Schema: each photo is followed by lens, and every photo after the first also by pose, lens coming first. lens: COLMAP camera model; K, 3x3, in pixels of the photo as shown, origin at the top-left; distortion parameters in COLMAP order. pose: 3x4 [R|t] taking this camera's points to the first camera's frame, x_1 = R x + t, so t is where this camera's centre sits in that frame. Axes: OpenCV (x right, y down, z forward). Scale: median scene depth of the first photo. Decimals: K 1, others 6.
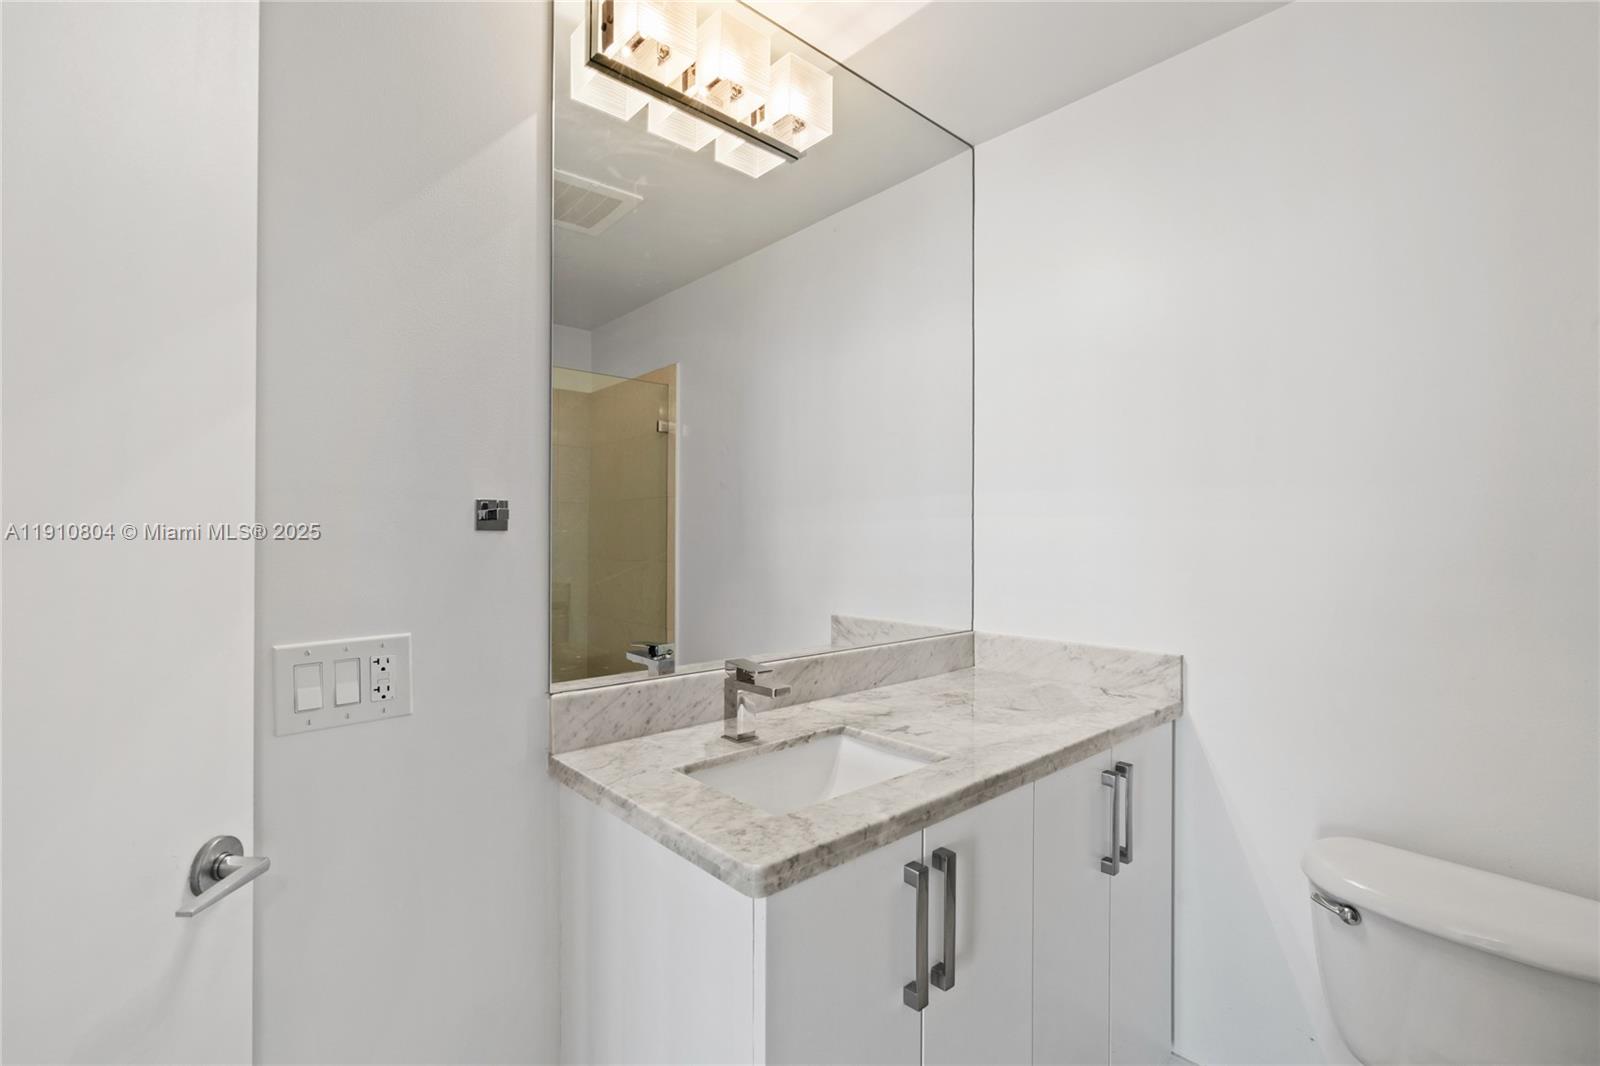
lens RADIAL K [[720.9, 0, 811.3], [0, 720.9, 522.8], [0, 0, 1]] dist [-0.013326, 0.005158]
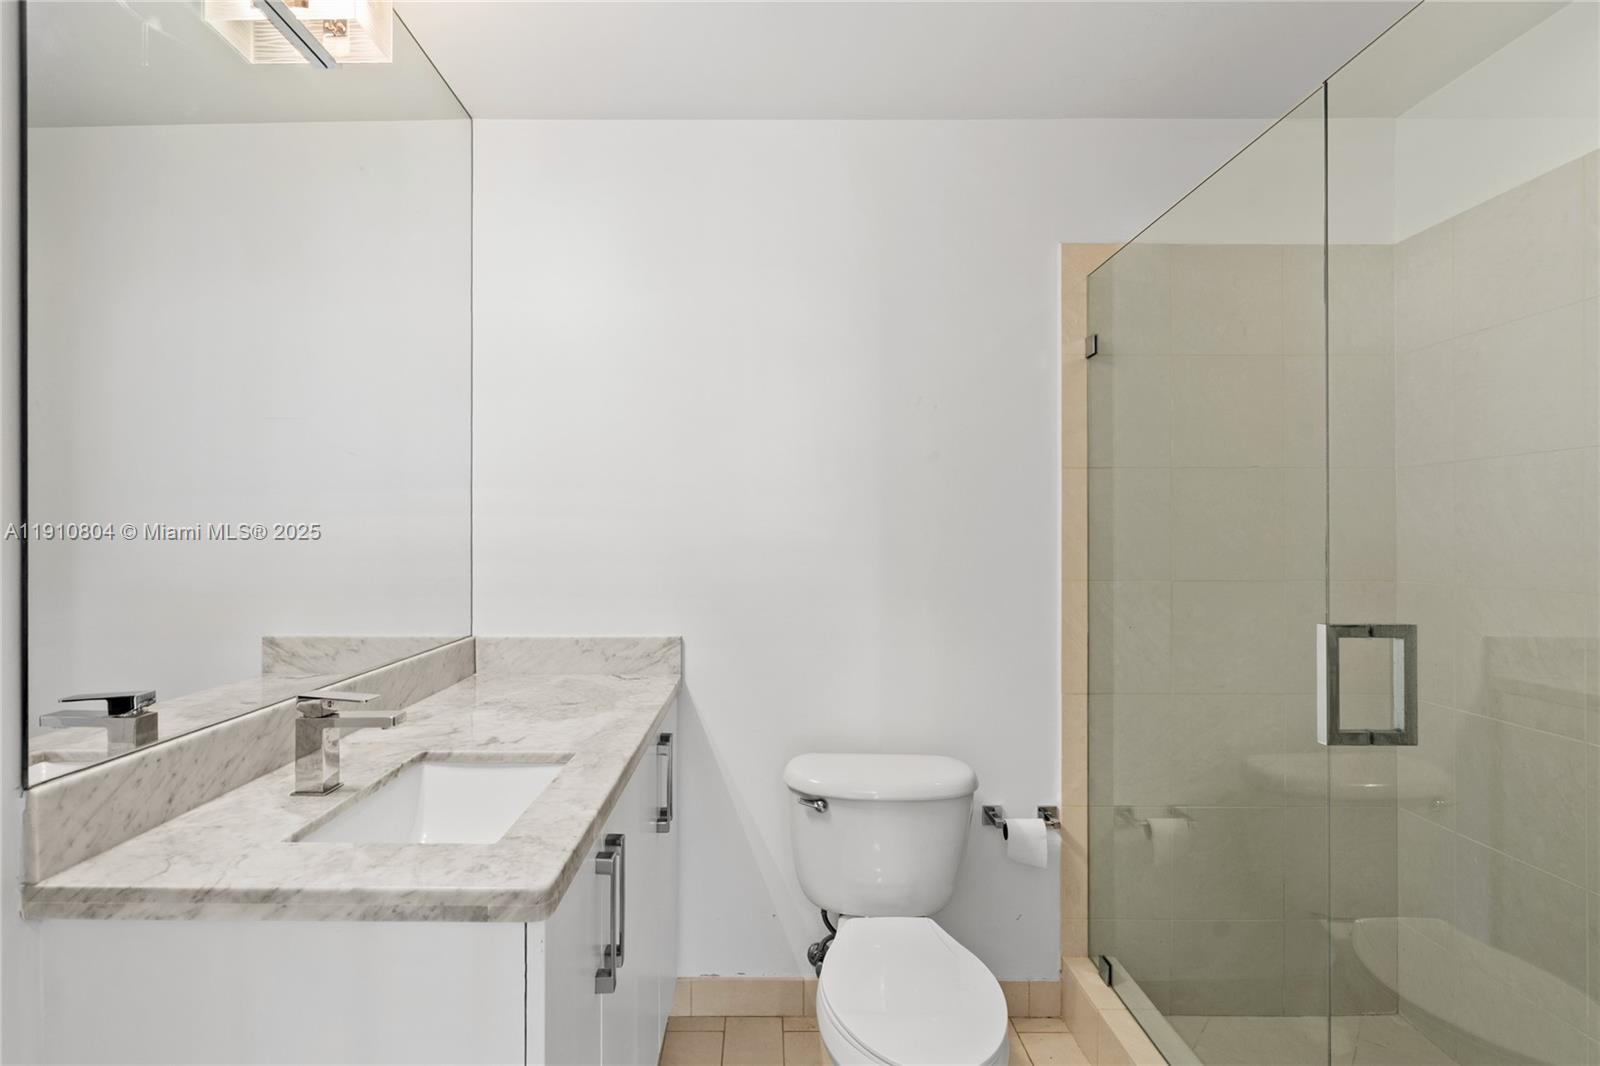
lens RADIAL K [[720.9, 0, 811.3], [0, 720.9, 522.8], [0, 0, 1]] dist [-0.013326, 0.005158]
pose [[0.680185, 0.008805, 0.732988, -0.321051], [-0.009266, 0.999951, -0.003414, 0.000424], [-0.732982, -0.004469, 0.680233, 0.062901]]
